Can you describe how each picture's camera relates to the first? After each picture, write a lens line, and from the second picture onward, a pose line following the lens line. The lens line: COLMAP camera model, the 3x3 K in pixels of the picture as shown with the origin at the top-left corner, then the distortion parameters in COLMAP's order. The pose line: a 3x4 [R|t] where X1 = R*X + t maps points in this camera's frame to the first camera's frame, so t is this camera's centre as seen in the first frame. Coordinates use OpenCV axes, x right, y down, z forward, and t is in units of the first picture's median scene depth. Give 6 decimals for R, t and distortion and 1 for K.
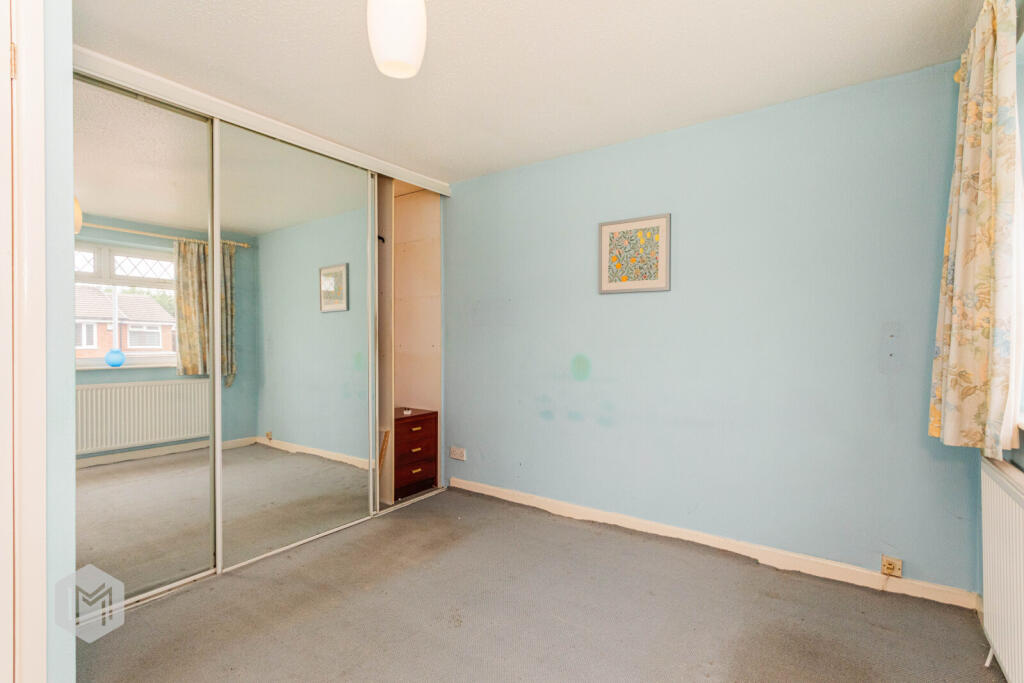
lens RADIAL K [[492.0, 0, 511.4], [0, 492.0, 337.4], [0, 0, 1]] dist [-0.000538, -0.000628]
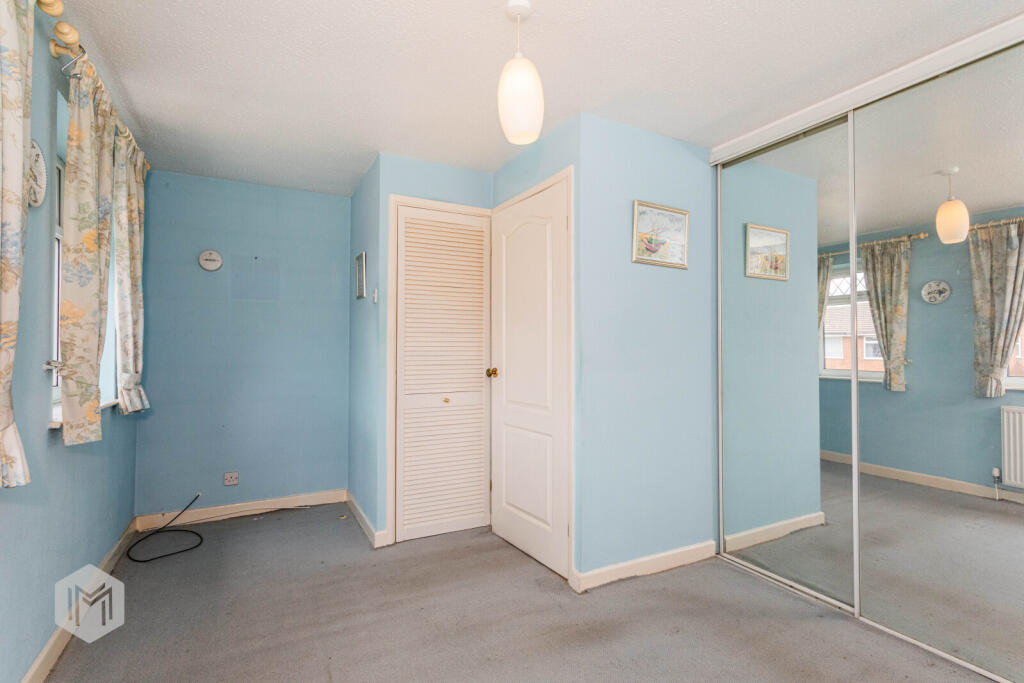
lens RADIAL K [[492.0, 0, 511.9], [0, 492.0, 344.1], [0, 0, 1]] dist [-0.000538, -0.000628]
pose [[-0.453157, -0.011831, -0.891352, 0.494139], [0.005313, 0.999858, -0.015972, -0.004412], [0.891415, -0.011974, -0.453030, 0.861621]]
